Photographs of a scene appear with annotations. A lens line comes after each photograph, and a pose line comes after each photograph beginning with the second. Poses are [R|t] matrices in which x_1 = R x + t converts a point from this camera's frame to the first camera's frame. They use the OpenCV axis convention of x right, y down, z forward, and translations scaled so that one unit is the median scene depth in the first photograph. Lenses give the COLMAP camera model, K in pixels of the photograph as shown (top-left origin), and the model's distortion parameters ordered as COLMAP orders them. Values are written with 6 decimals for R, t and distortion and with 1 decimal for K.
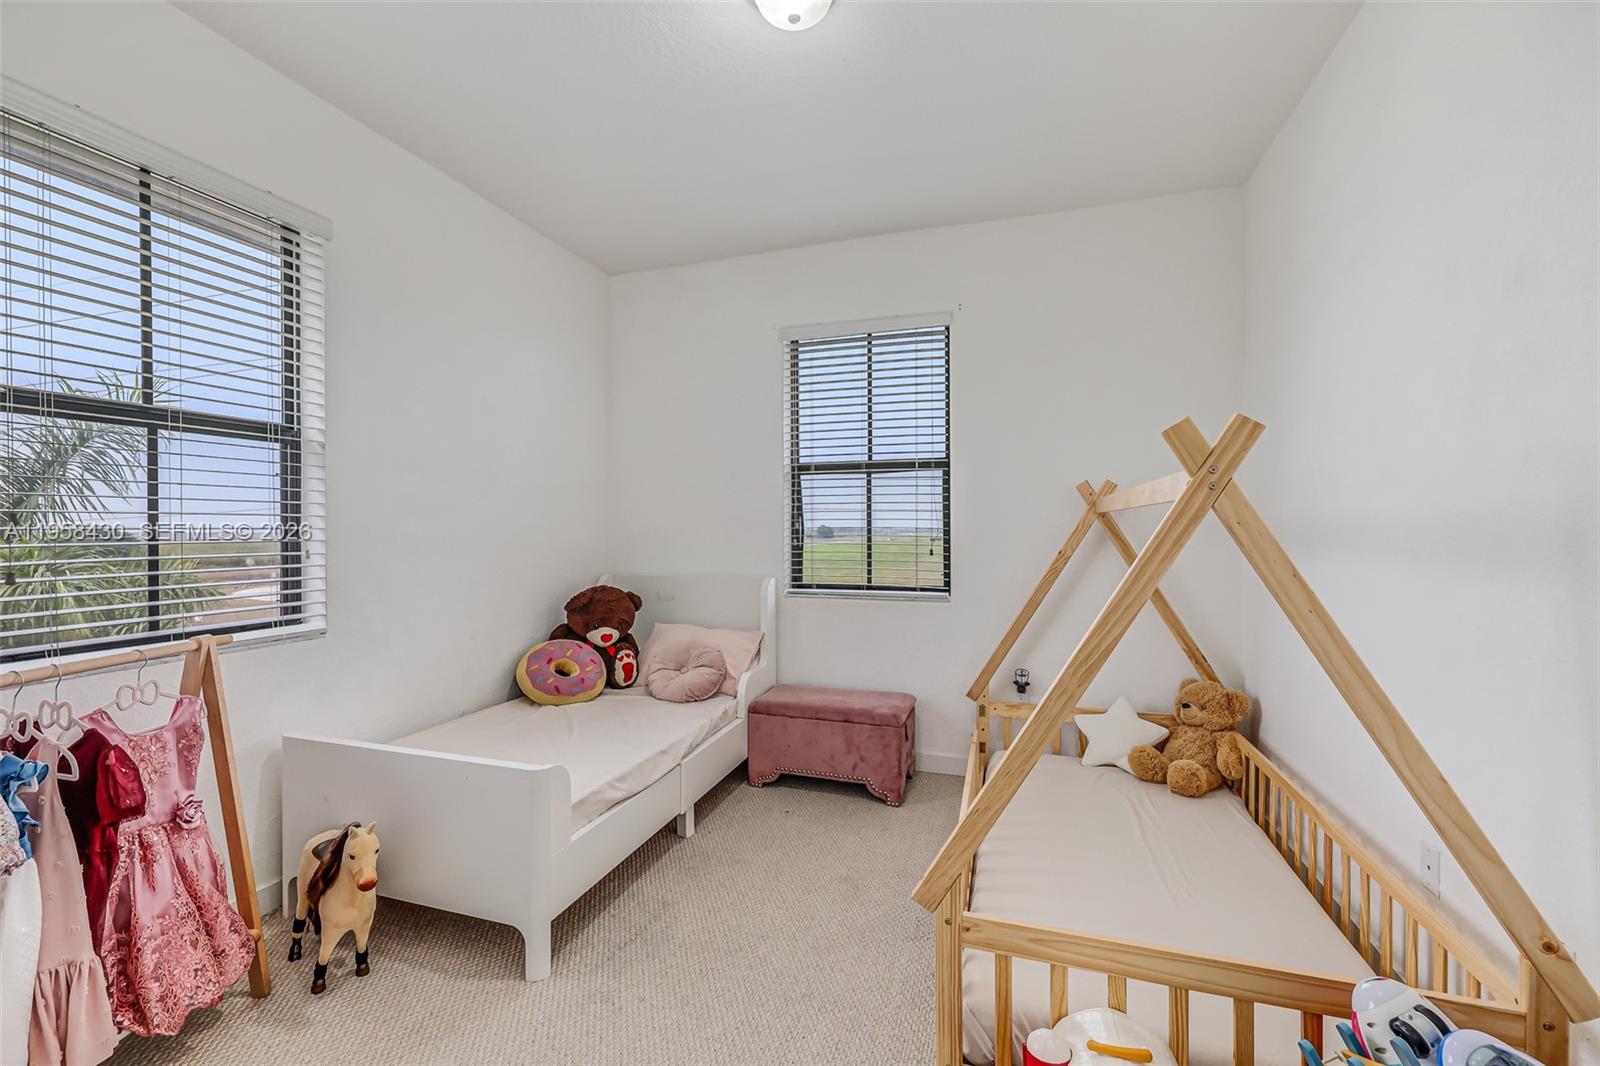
lens RADIAL K [[684.1, 0, 769.3], [0, 684.1, 525.4], [0, 0, 1]] dist [-0.000053, 0.000268]
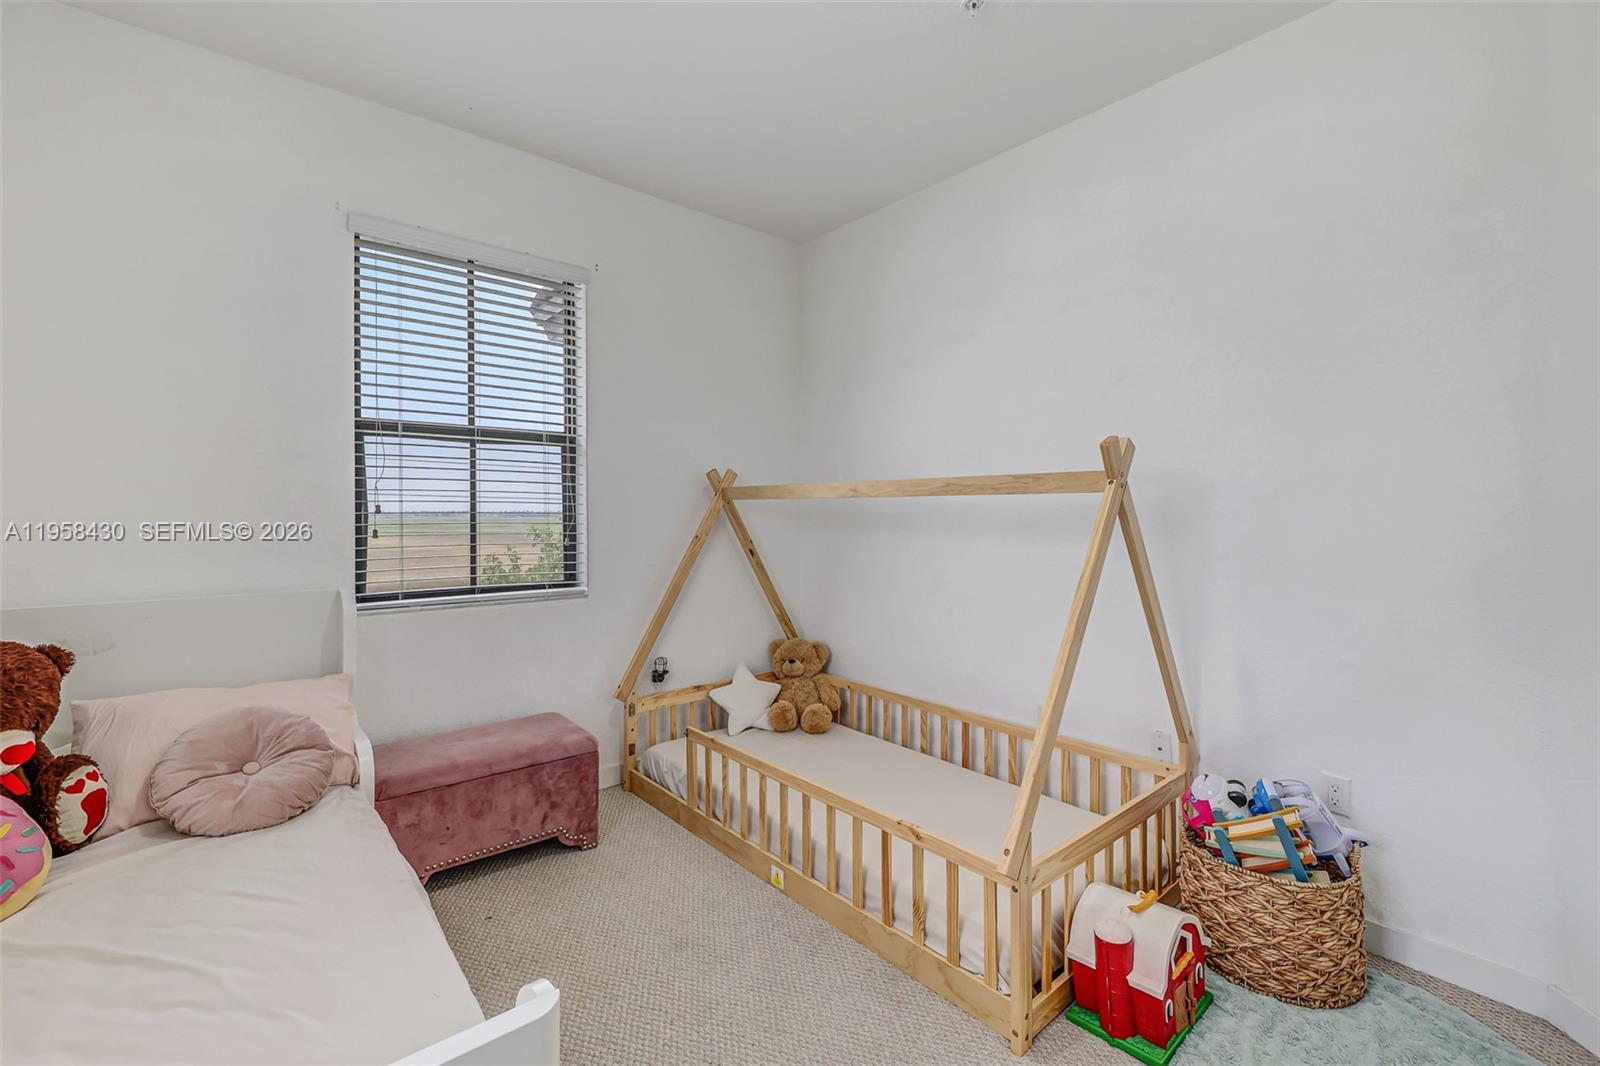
lens RADIAL K [[684.1, 0, 769.3], [0, 684.1, 525.4], [0, 0, 1]] dist [-0.000053, 0.000268]
pose [[0.534839, -0.014832, 0.844824, -0.344160], [0.000684, 0.999853, 0.017120, 0.004792], [-0.844954, -0.008579, 0.534770, 0.326326]]
